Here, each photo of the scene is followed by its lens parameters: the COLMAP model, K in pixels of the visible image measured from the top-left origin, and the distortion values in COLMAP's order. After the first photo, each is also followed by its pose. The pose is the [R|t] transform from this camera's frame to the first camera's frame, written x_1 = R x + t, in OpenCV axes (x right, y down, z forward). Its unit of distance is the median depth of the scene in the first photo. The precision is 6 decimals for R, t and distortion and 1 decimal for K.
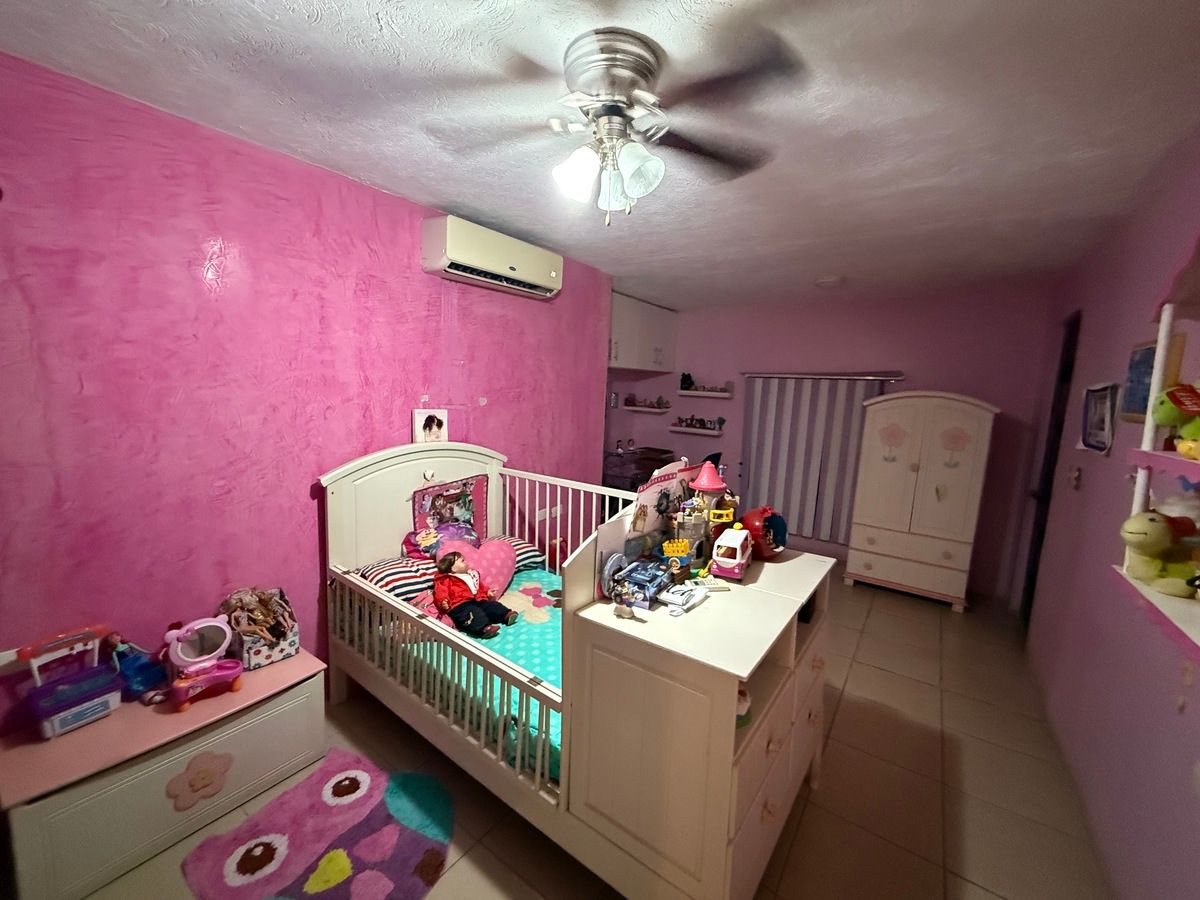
lens RADIAL K [[479.8, 0, 600.0], [0, 479.8, 448.0], [0, 0, 1]] dist [0.000646, -0.000044]
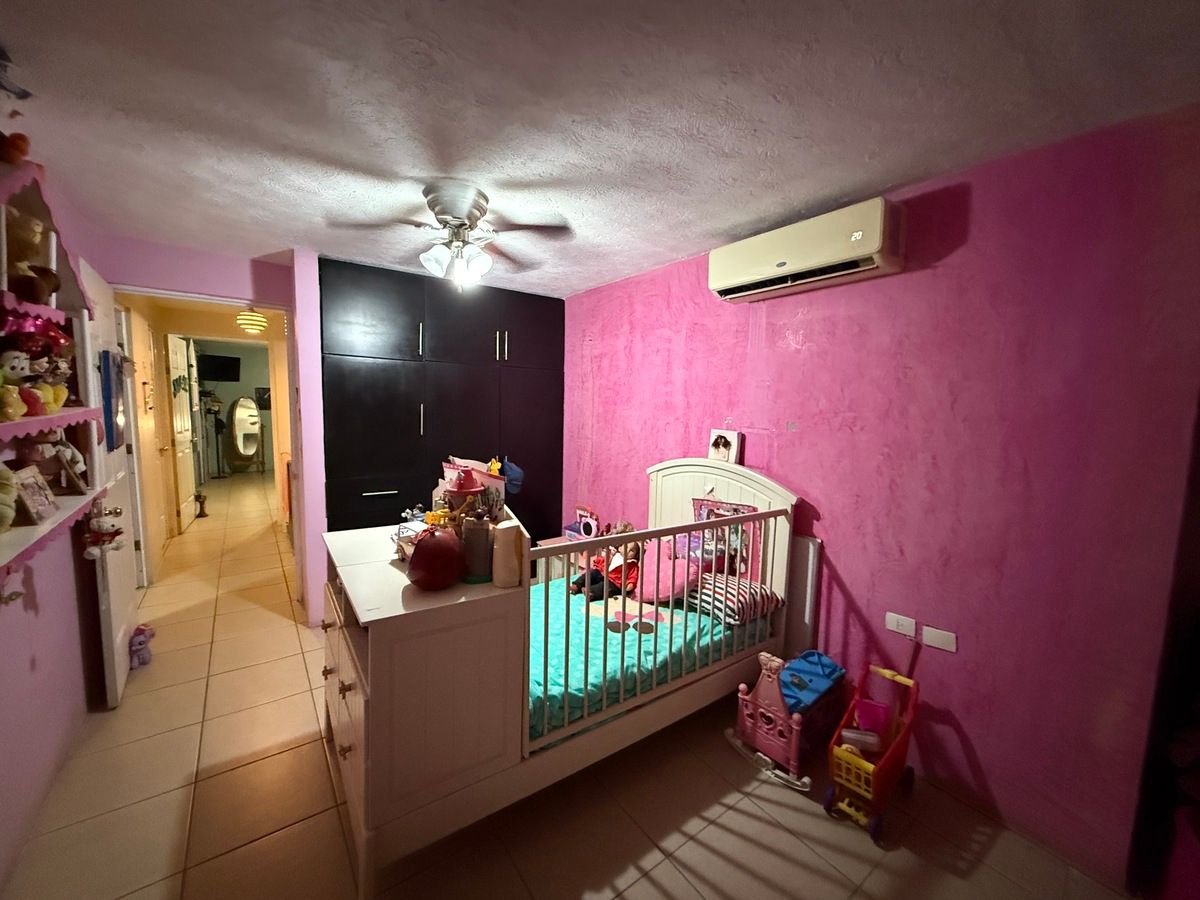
lens RADIAL K [[479.8, 0, 602.0], [0, 479.8, 448.5], [0, 0, 1]] dist [0.000646, -0.000044]
pose [[-0.306689, 0.048146, -0.950591, 0.744530], [-0.153100, 0.983220, 0.099193, -0.104843], [0.939416, 0.175957, -0.294172, 1.063639]]
